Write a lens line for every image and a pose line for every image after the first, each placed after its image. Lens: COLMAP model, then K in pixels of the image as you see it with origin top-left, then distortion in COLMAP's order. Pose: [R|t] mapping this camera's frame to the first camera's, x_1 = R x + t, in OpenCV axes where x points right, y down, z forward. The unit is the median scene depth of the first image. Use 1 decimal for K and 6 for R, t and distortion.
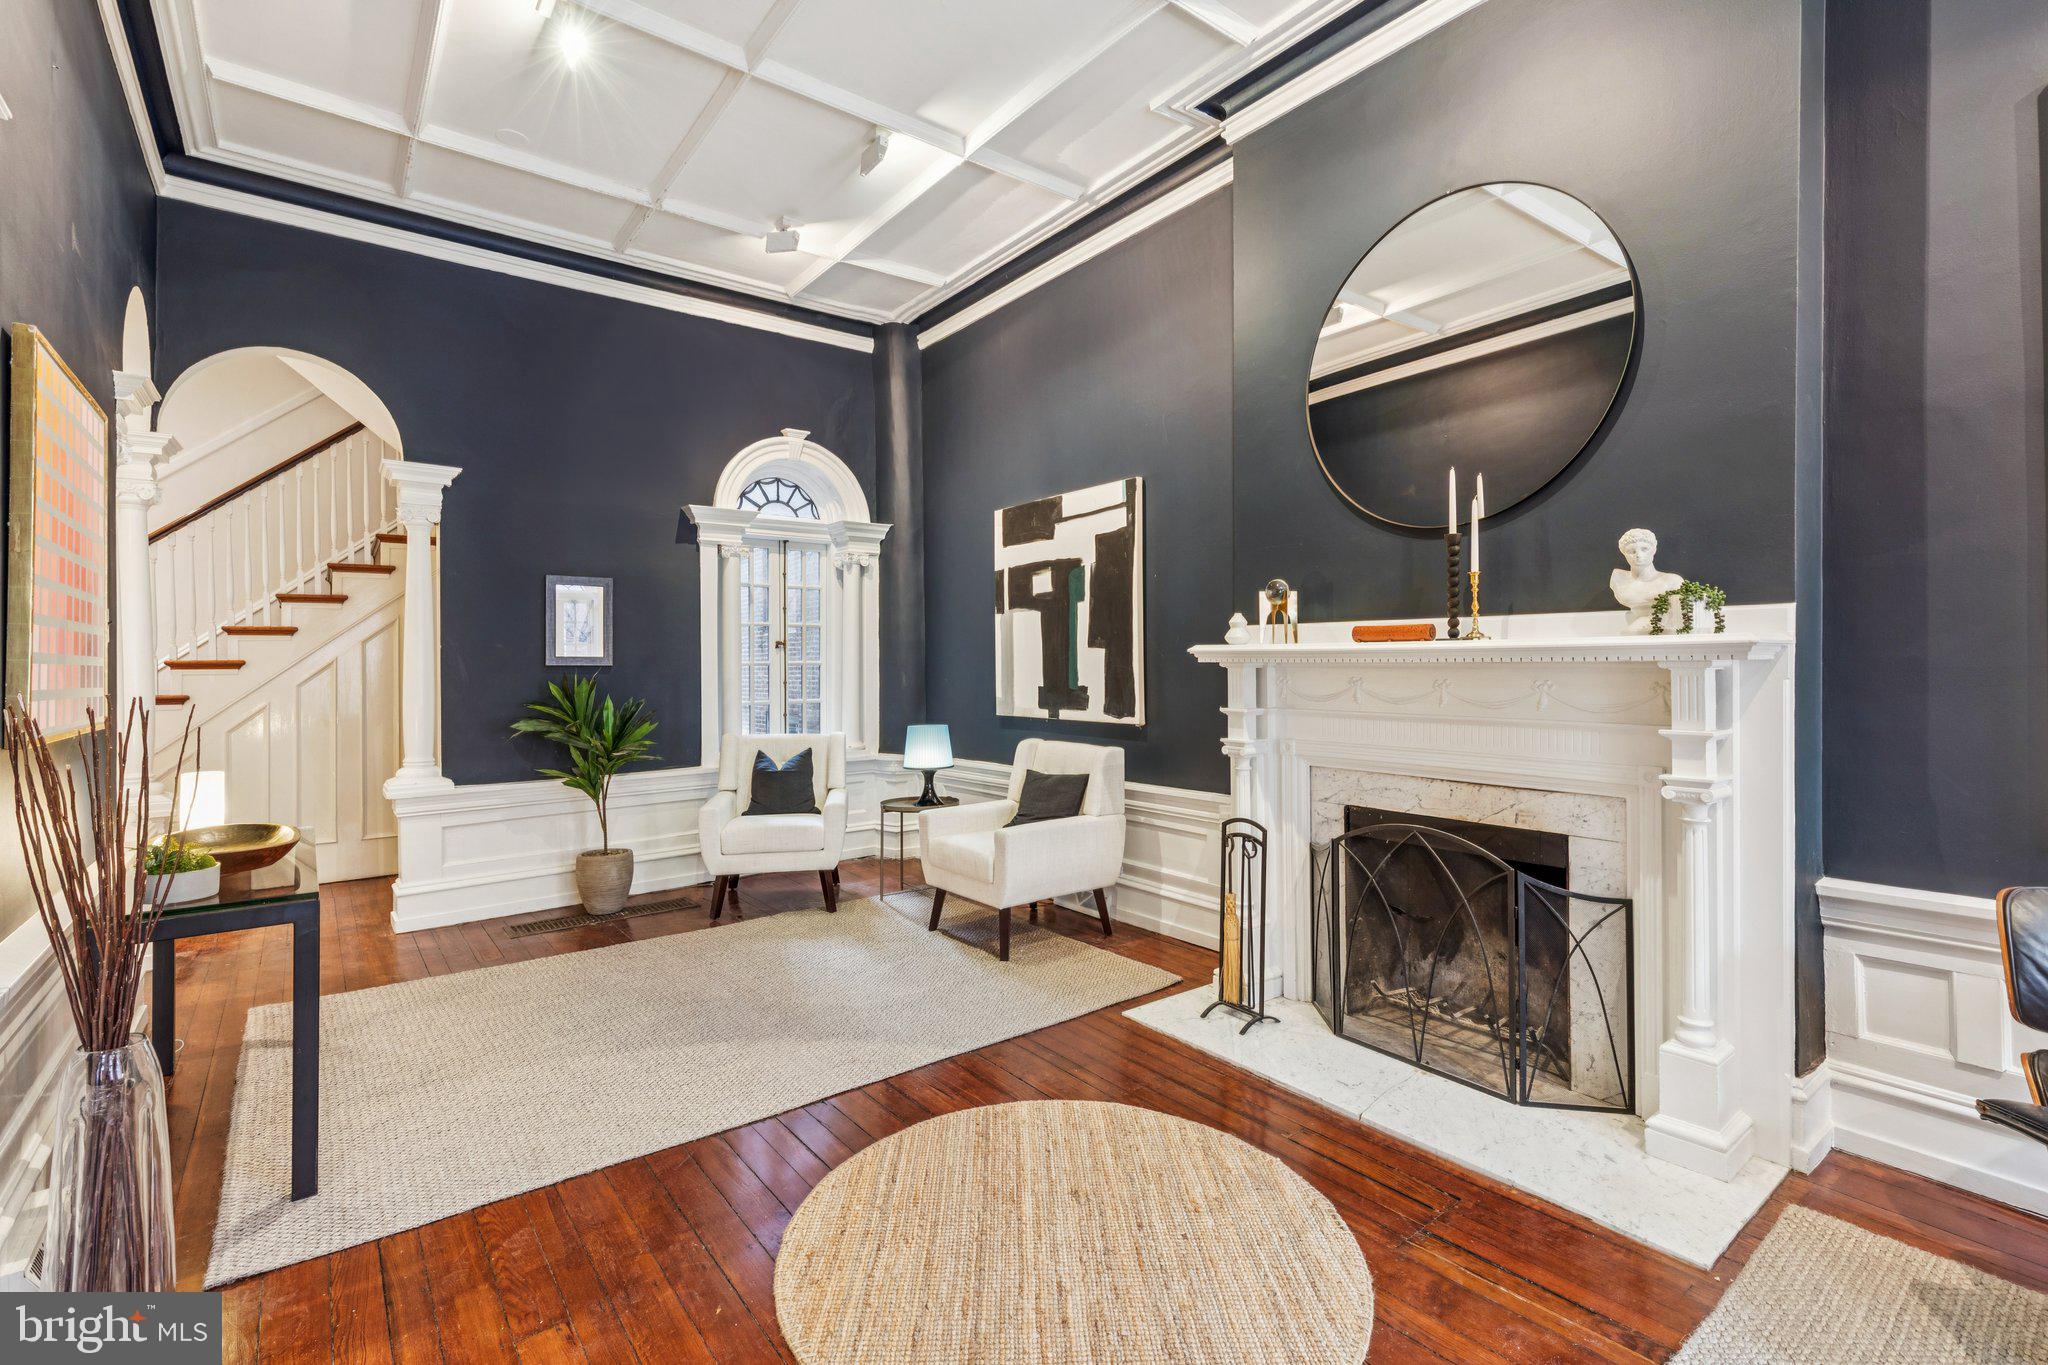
lens RADIAL K [[919.9, 0, 1025.2], [0, 919.9, 667.3], [0, 0, 1]] dist [0.002310, -0.000406]
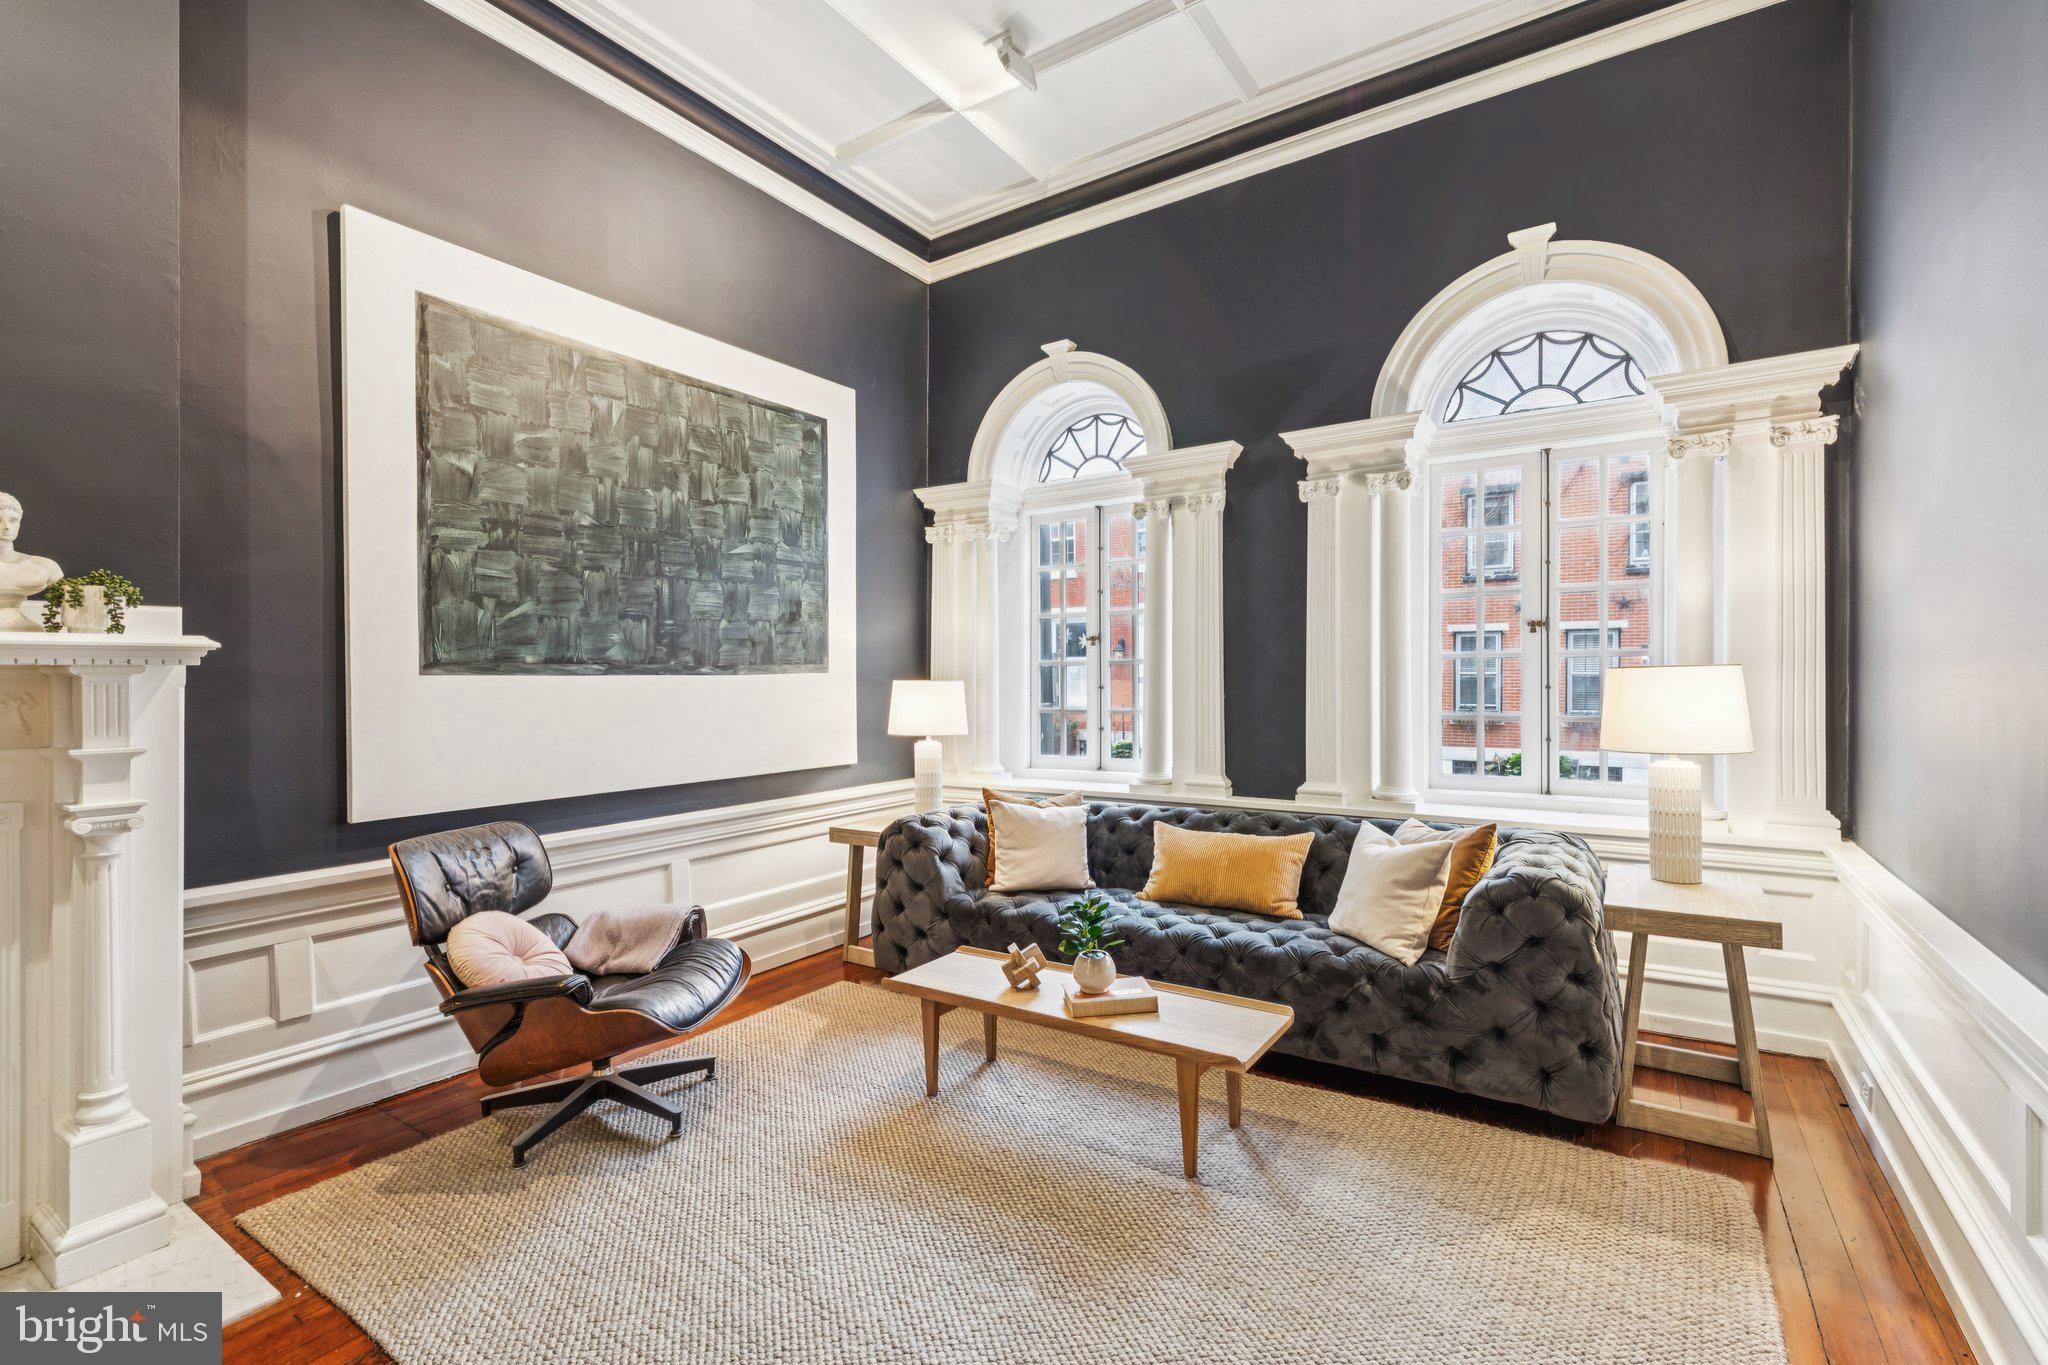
lens RADIAL K [[916.4, 0, 1020.5], [0, 916.4, 679.6], [0, 0, 1]] dist [0.004198, -0.000672]
pose [[-0.318958, 0.005283, 0.947754, -0.171404], [0.009245, 0.999954, -0.002462, 0.007669], [-0.947724, 0.007977, -0.318992, 0.234638]]
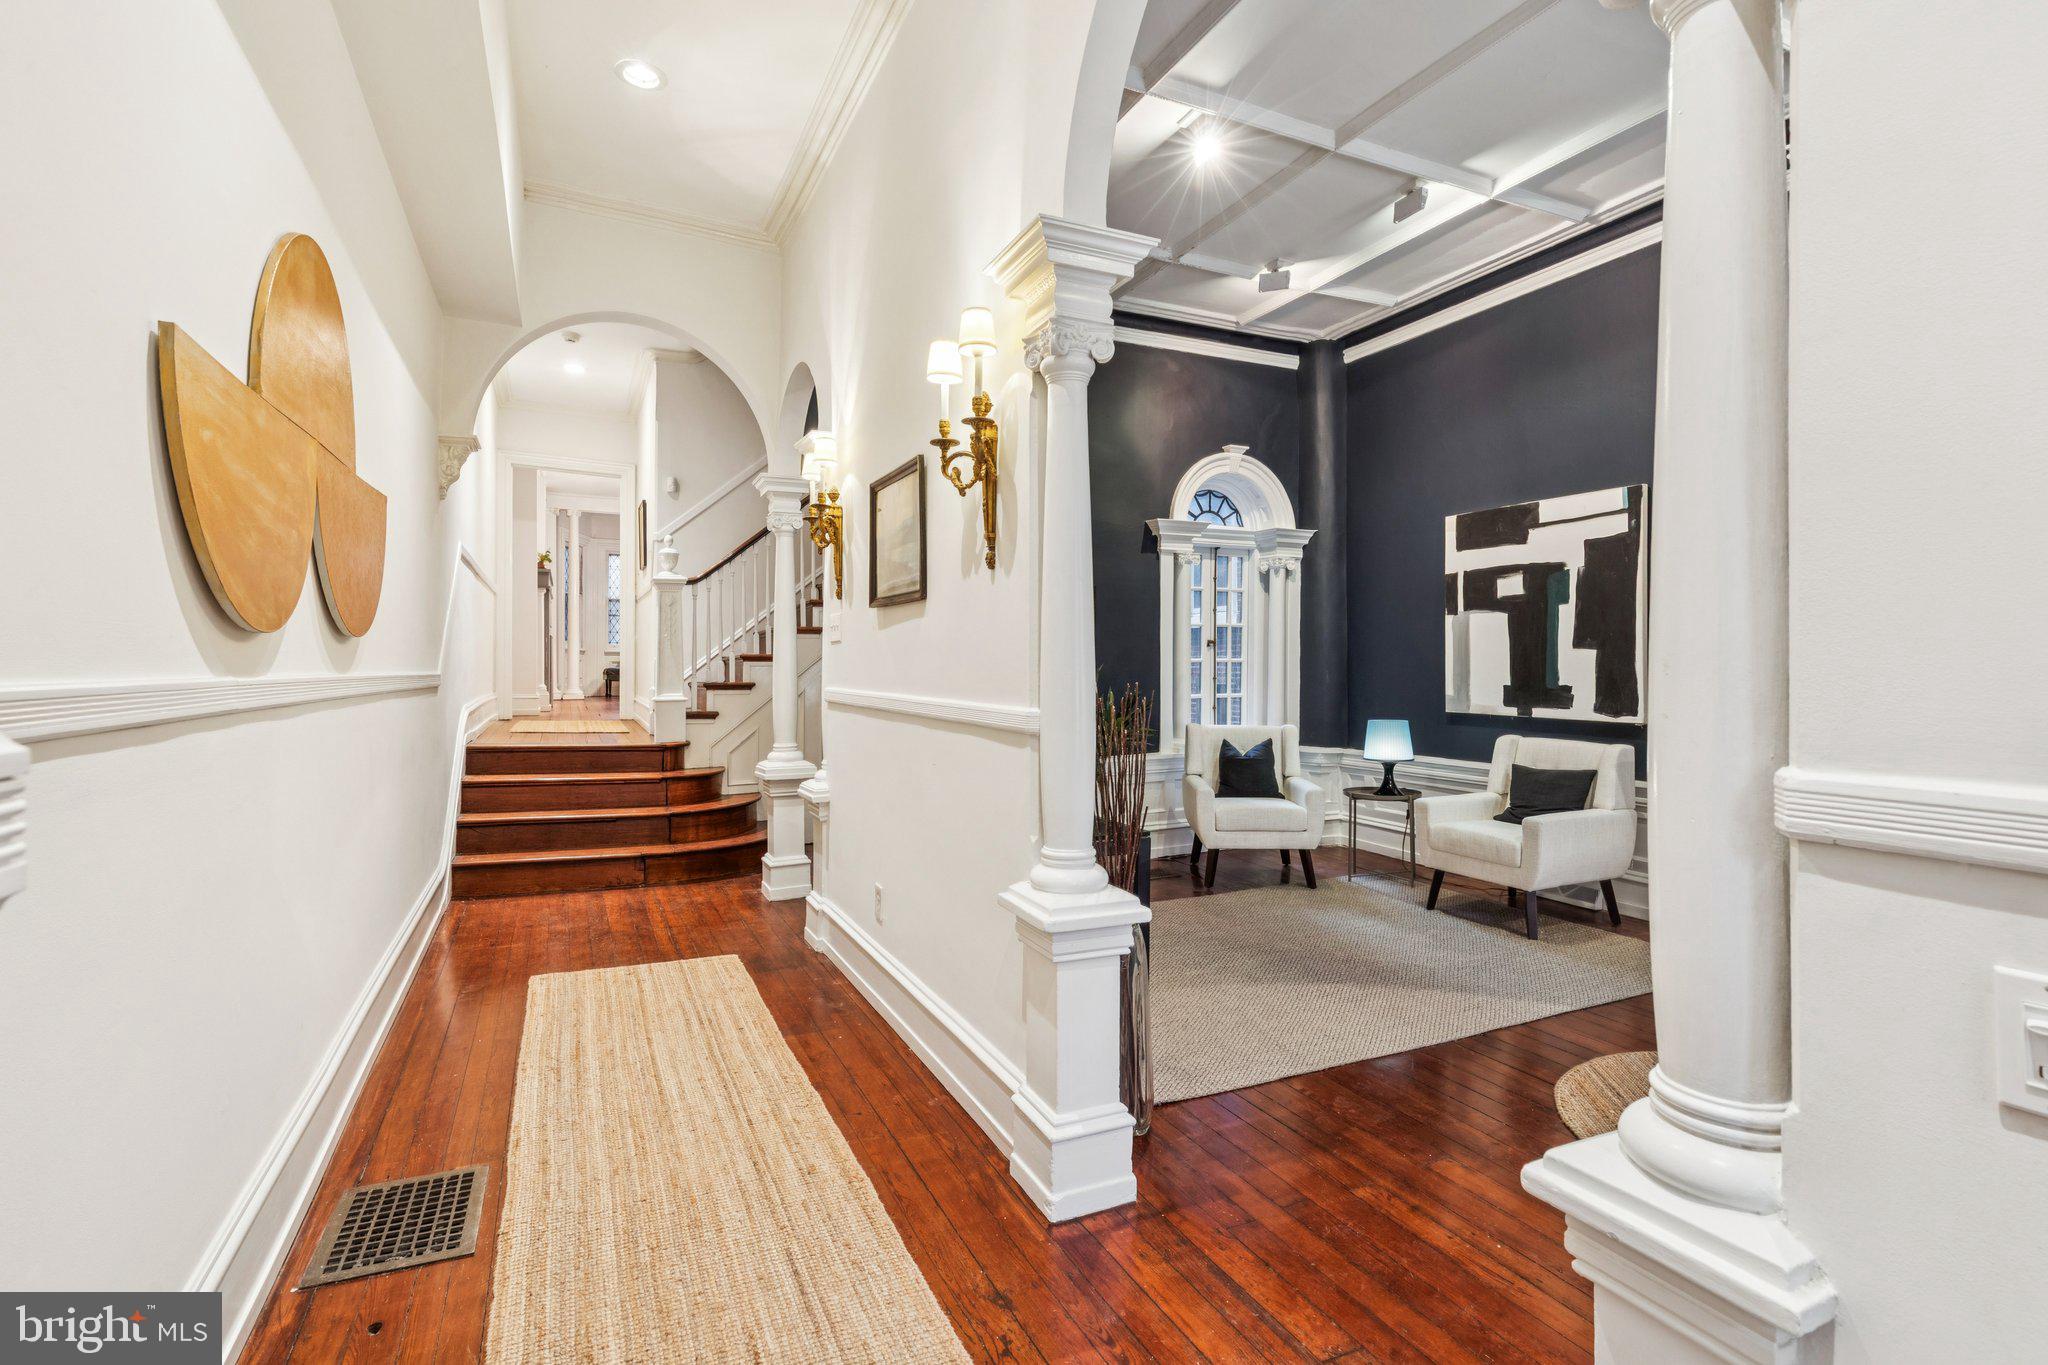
lens RADIAL K [[950.6, 0, 1015.3], [0, 950.6, 662.1], [0, 0, 1]] dist [0.002013, -0.000087]
pose [[0.975742, 0.009048, -0.218736, -0.313353], [-0.009380, 0.999956, -0.000479, 0.000194], [0.218722, 0.002520, 0.975784, -0.185663]]
